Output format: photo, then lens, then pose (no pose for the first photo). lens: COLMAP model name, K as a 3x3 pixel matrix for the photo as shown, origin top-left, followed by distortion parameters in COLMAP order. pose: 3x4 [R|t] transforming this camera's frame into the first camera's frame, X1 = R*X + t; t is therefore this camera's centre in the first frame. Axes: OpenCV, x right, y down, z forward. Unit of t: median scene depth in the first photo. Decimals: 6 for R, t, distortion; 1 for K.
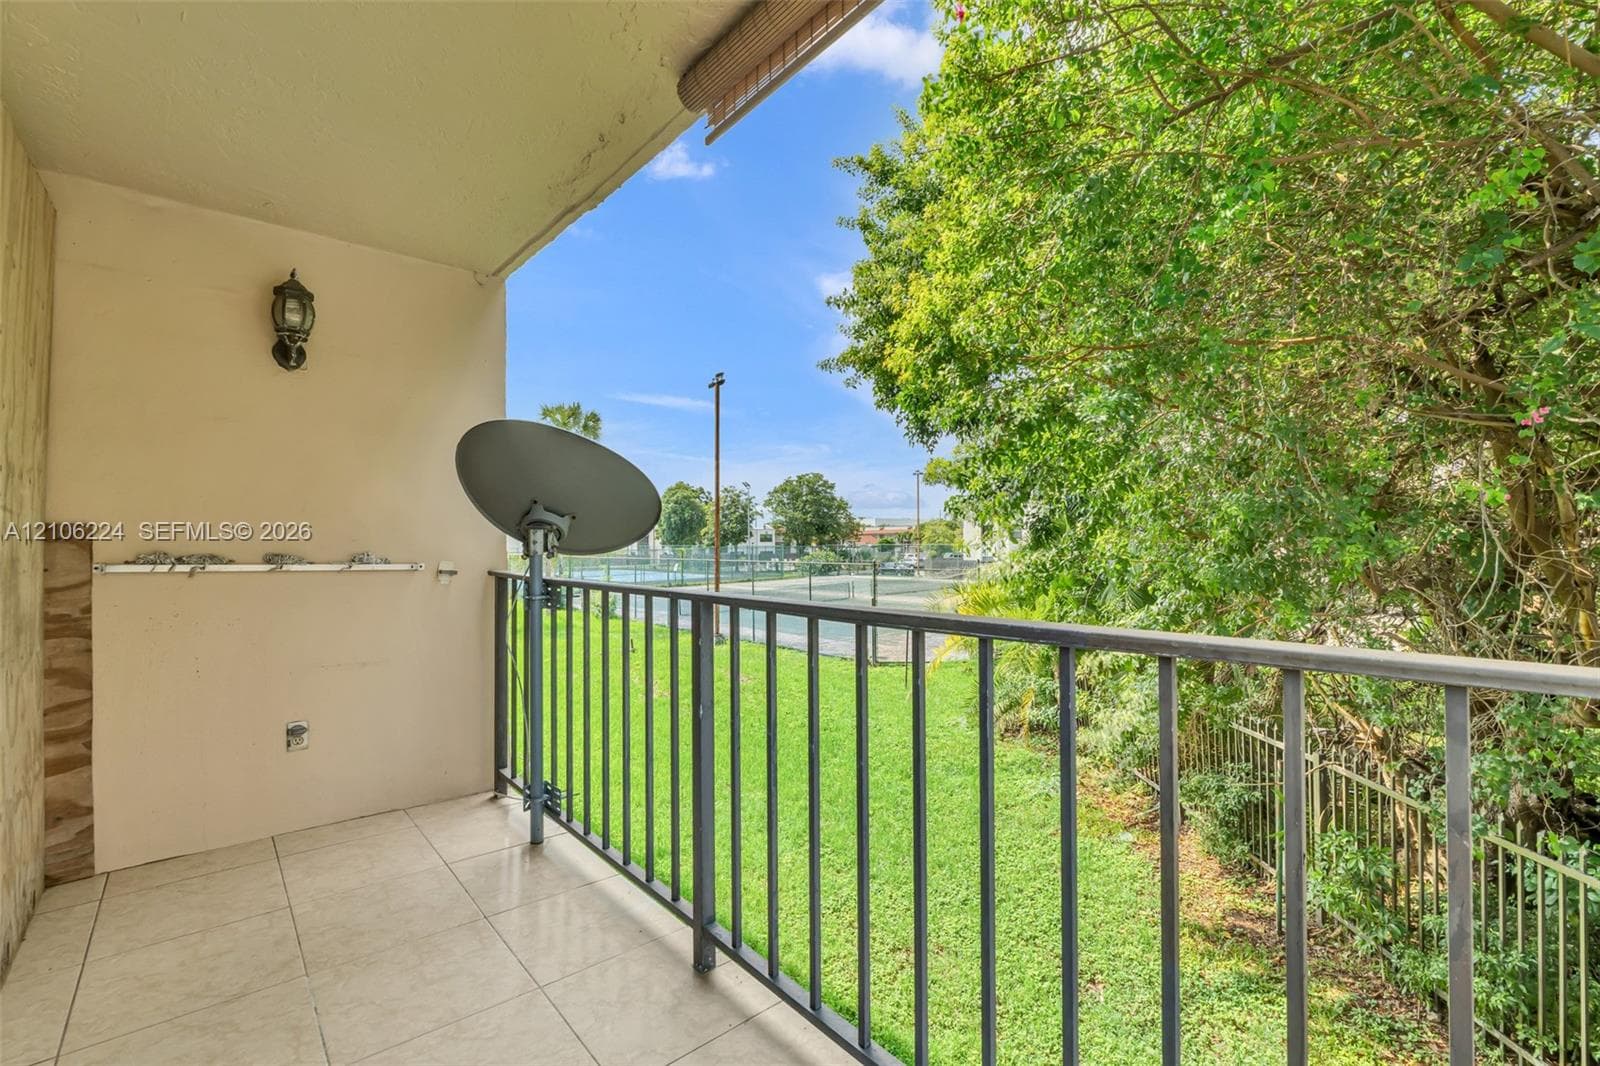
lens RADIAL K [[687.9, 0, 800.0], [0, 687.9, 533.0], [0, 0, 1]] dist [0.001425, 0.000169]
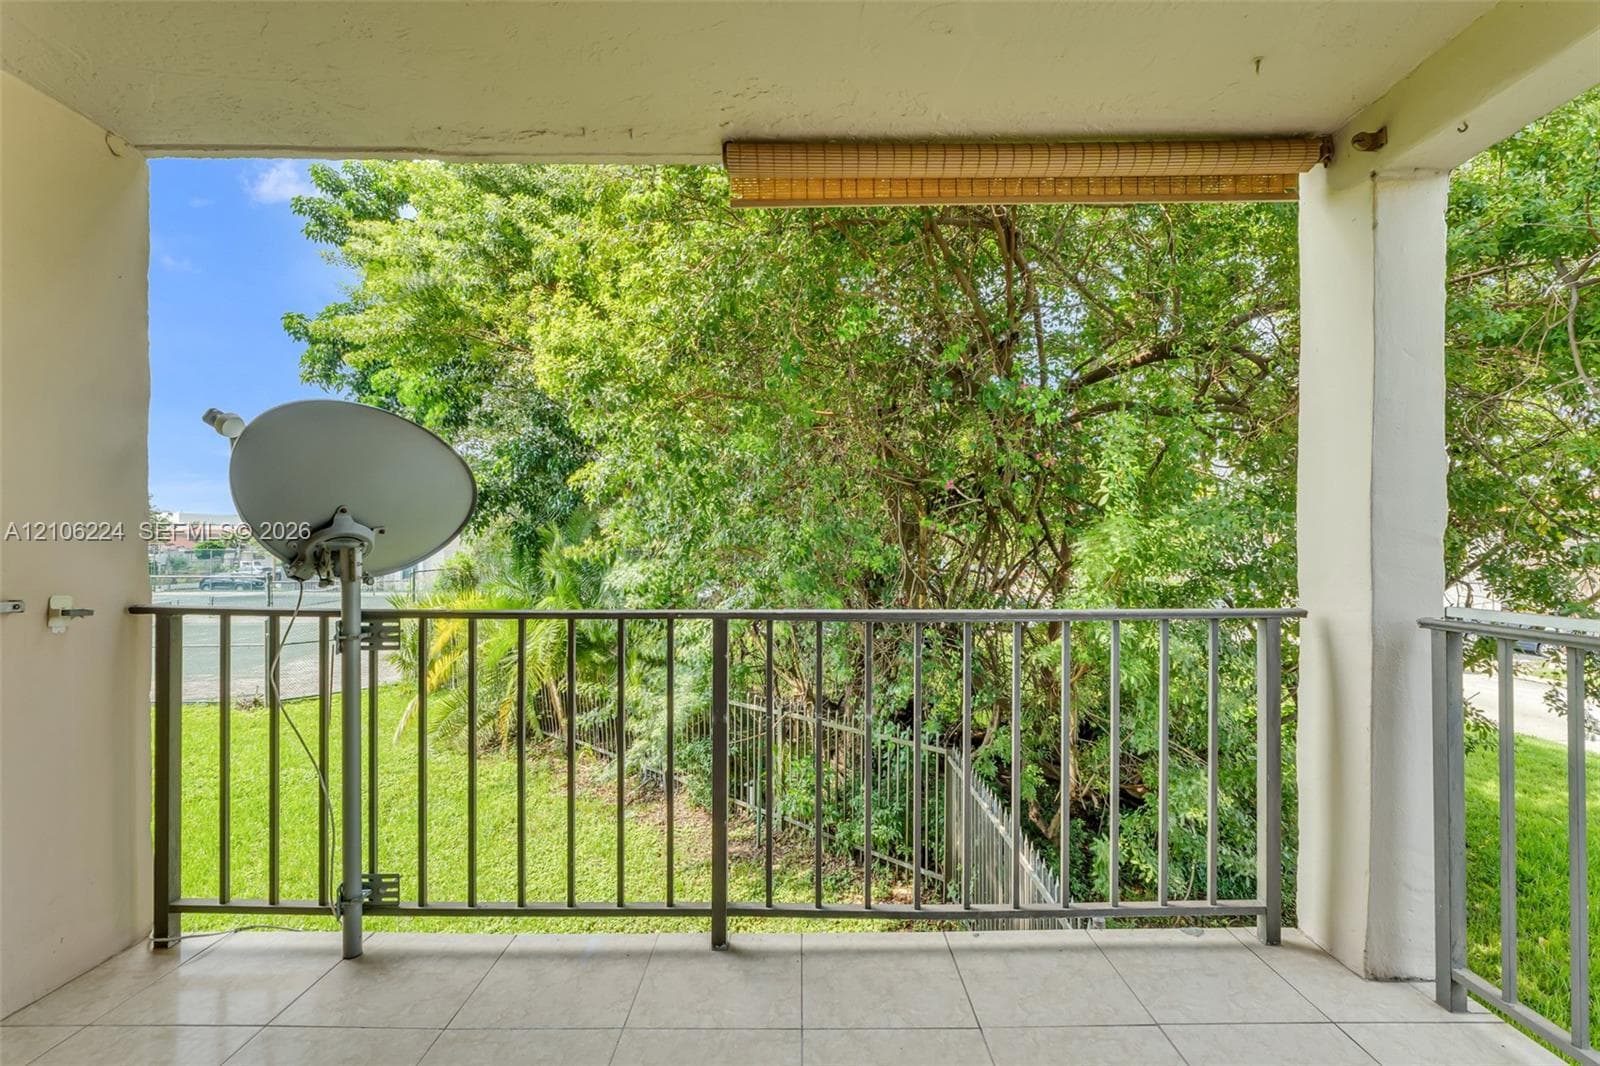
lens RADIAL K [[713.4, 0, 796.5], [0, 713.4, 541.0], [0, 0, 1]] dist [-0.000004, 0.000106]
pose [[0.660452, 0.007480, 0.750831, -0.357250], [-0.012265, 0.999924, 0.000828, -0.009666], [-0.750768, -0.009756, 0.660493, 0.060302]]
